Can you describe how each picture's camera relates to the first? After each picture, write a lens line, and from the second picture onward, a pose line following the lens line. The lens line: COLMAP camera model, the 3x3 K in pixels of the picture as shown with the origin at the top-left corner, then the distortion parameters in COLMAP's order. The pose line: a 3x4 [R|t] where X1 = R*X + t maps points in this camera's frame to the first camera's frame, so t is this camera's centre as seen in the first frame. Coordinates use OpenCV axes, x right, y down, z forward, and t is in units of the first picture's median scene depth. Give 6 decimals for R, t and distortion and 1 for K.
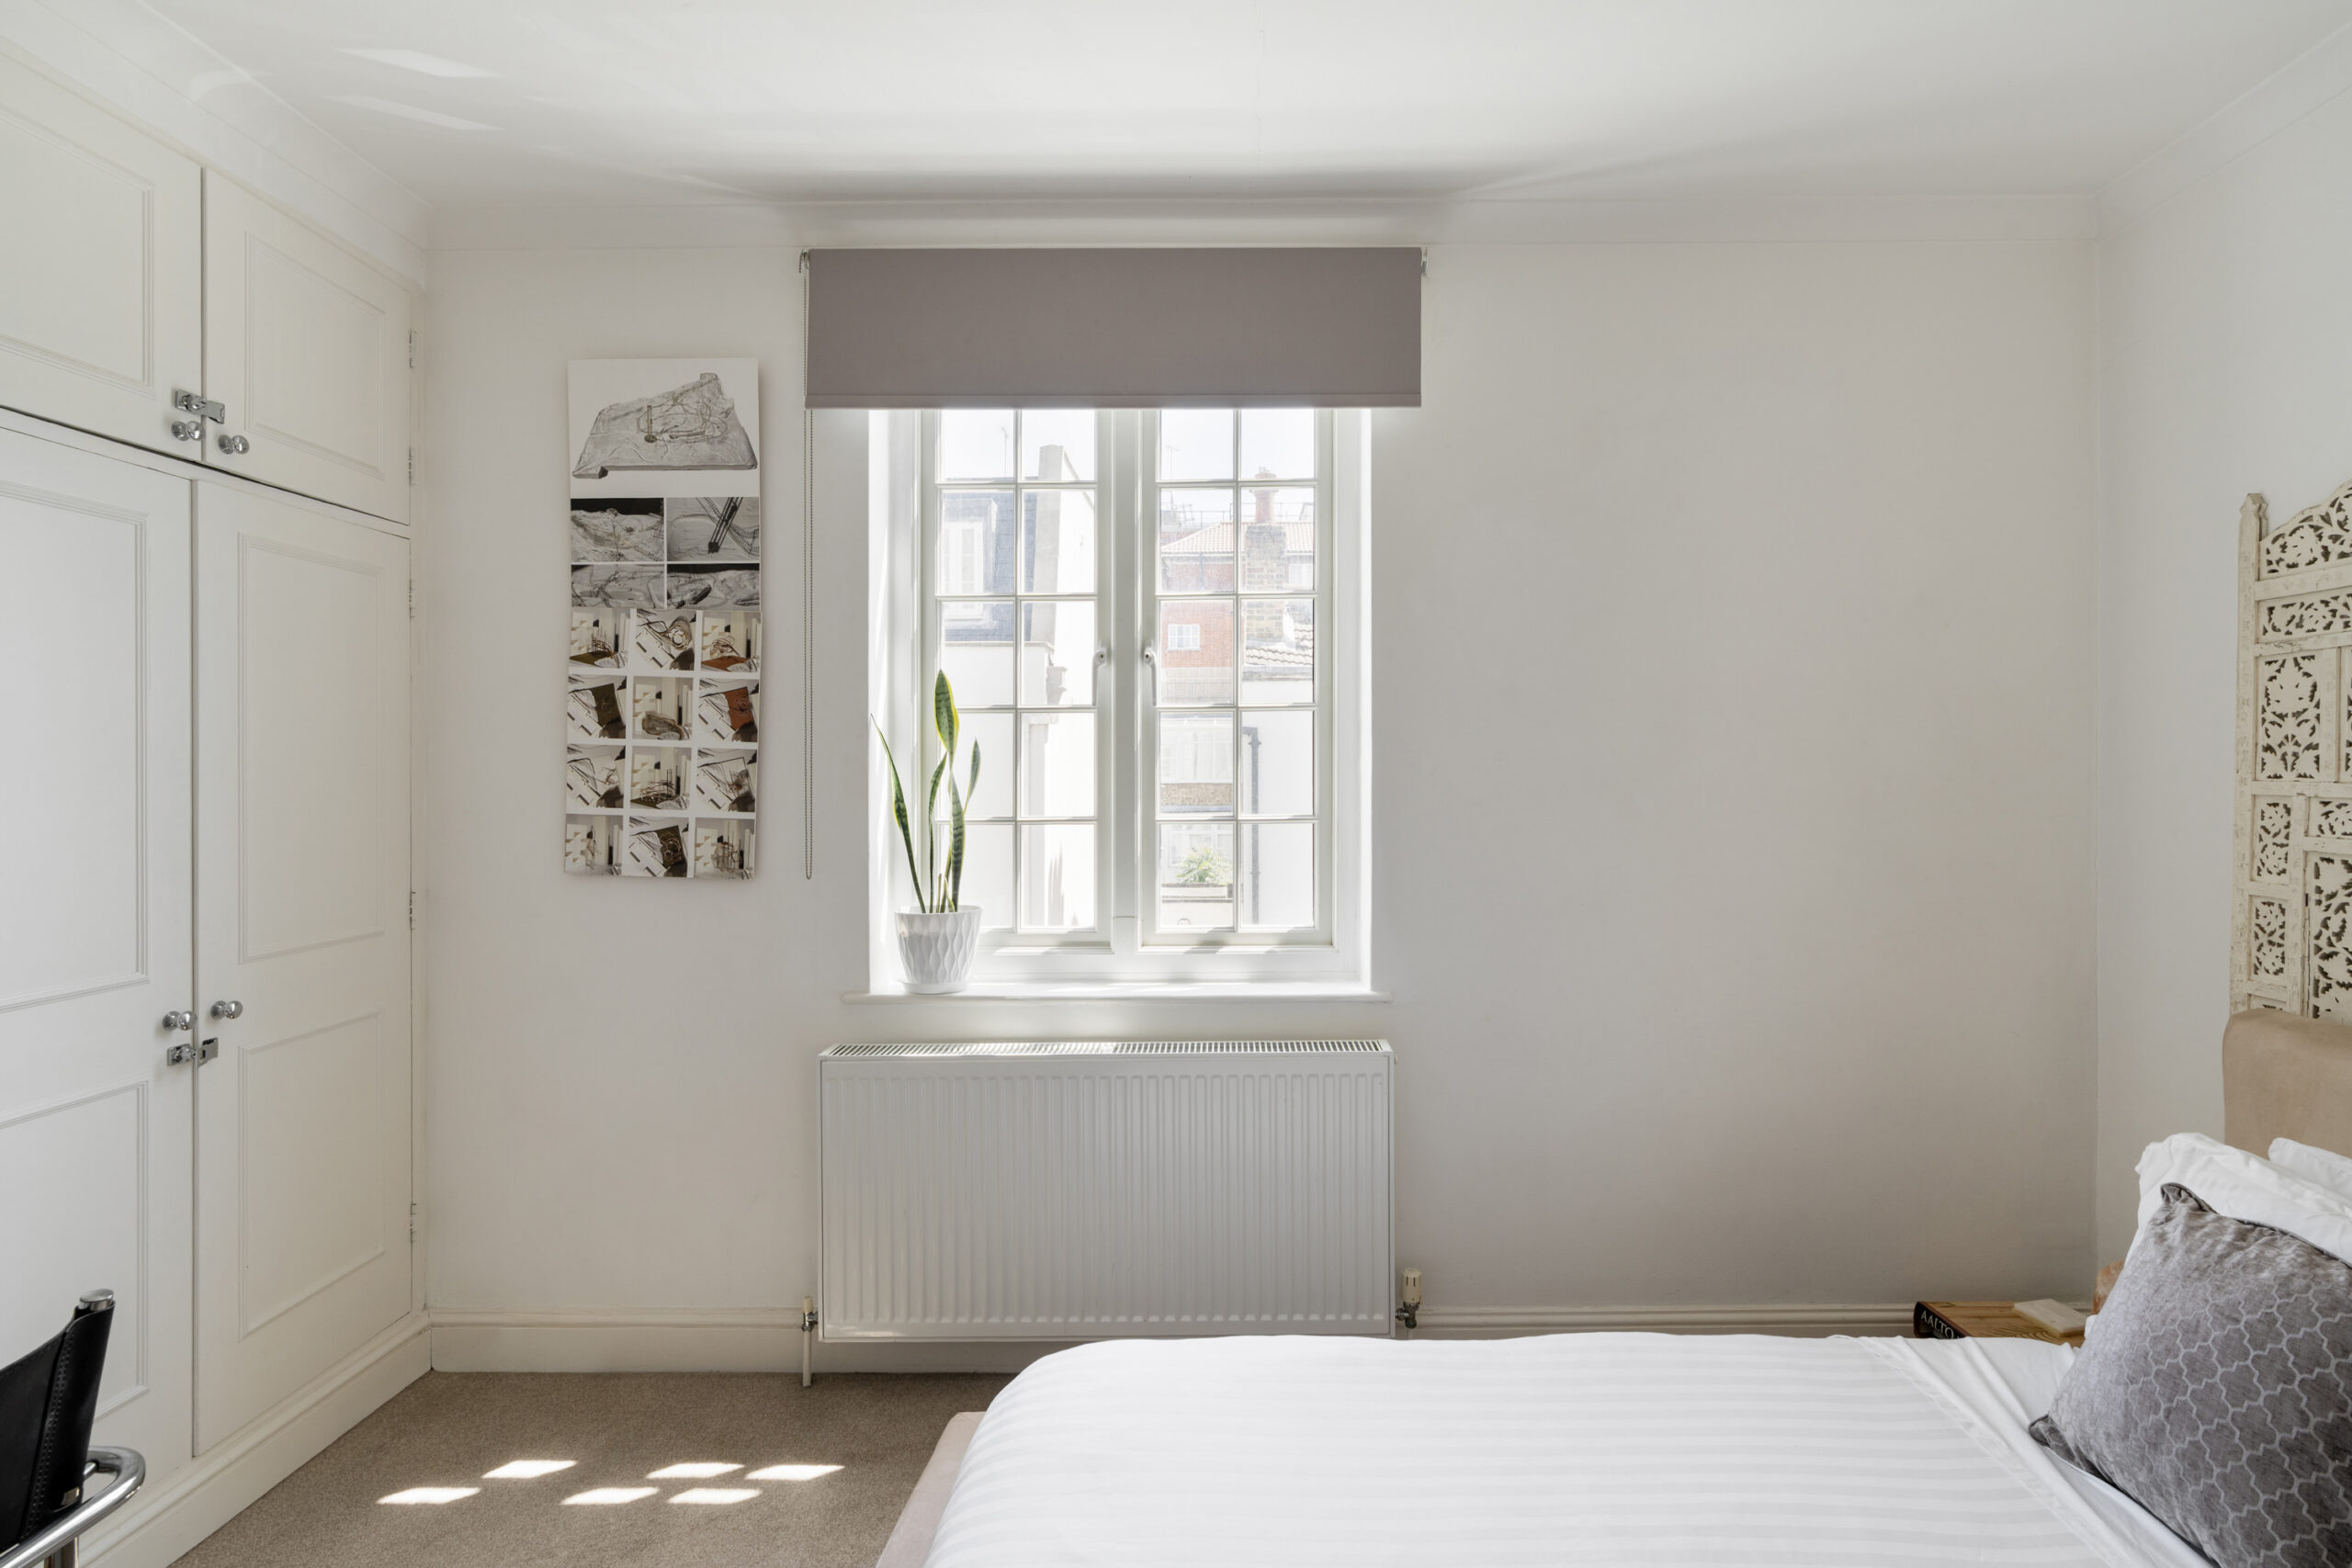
lens RADIAL K [[1091.7, 0, 1181.3], [0, 1091.7, 759.5], [0, 0, 1]] dist [-0.003362, -0.000426]
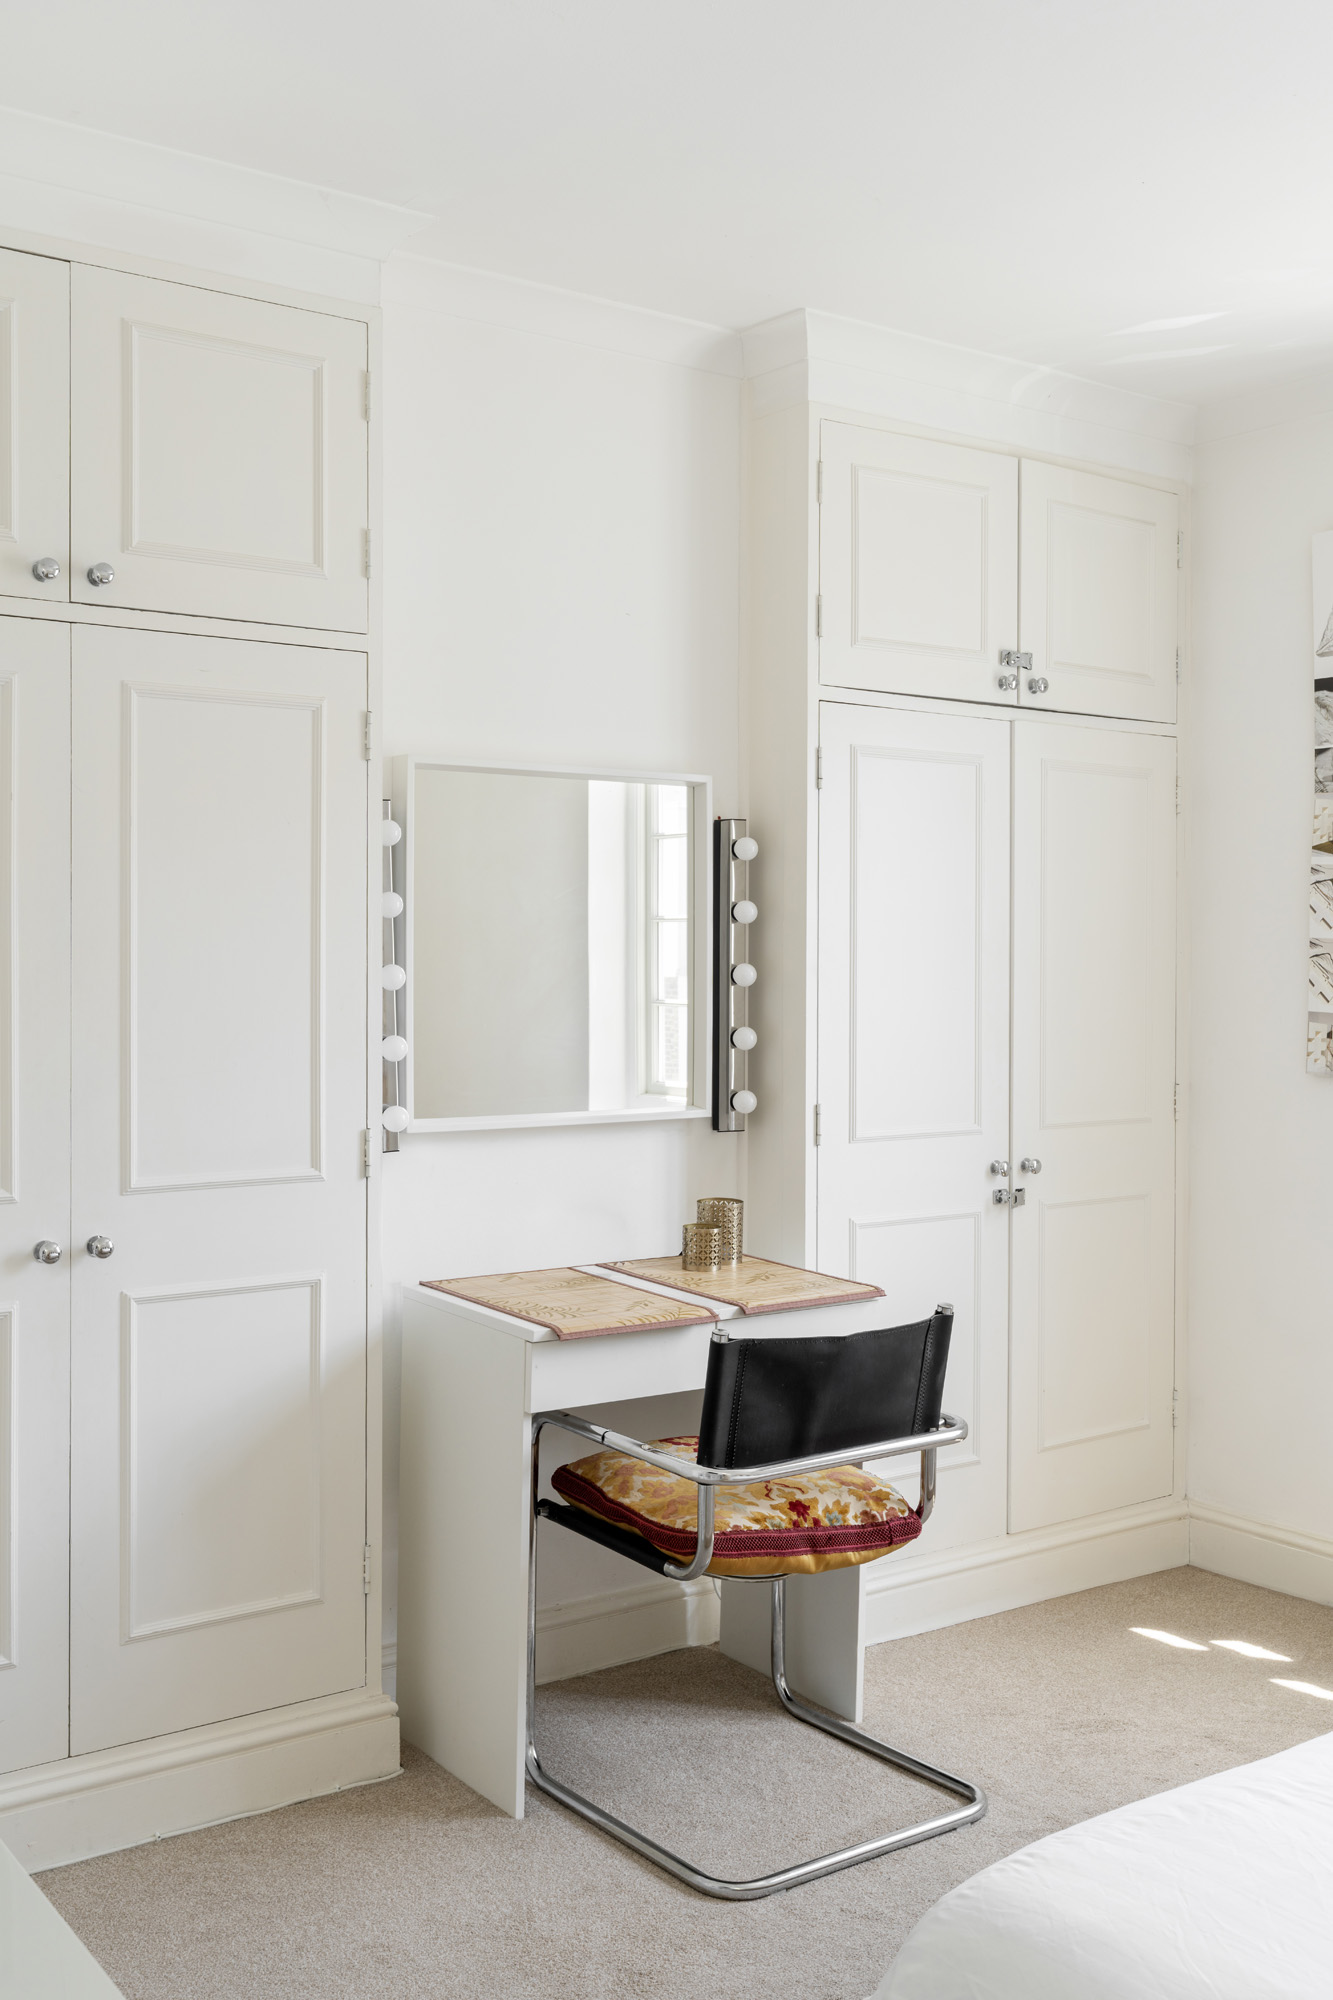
lens RADIAL K [[1984.0, 0, 666.9], [0, 1984.0, 993.5], [0, 0, 1]] dist [-0.000434, 0.000000]
pose [[0.592827, 0.021975, -0.805030, 0.618982], [-0.002112, 0.999667, 0.025733, -0.011513], [0.805327, -0.013555, 0.592676, -0.592943]]
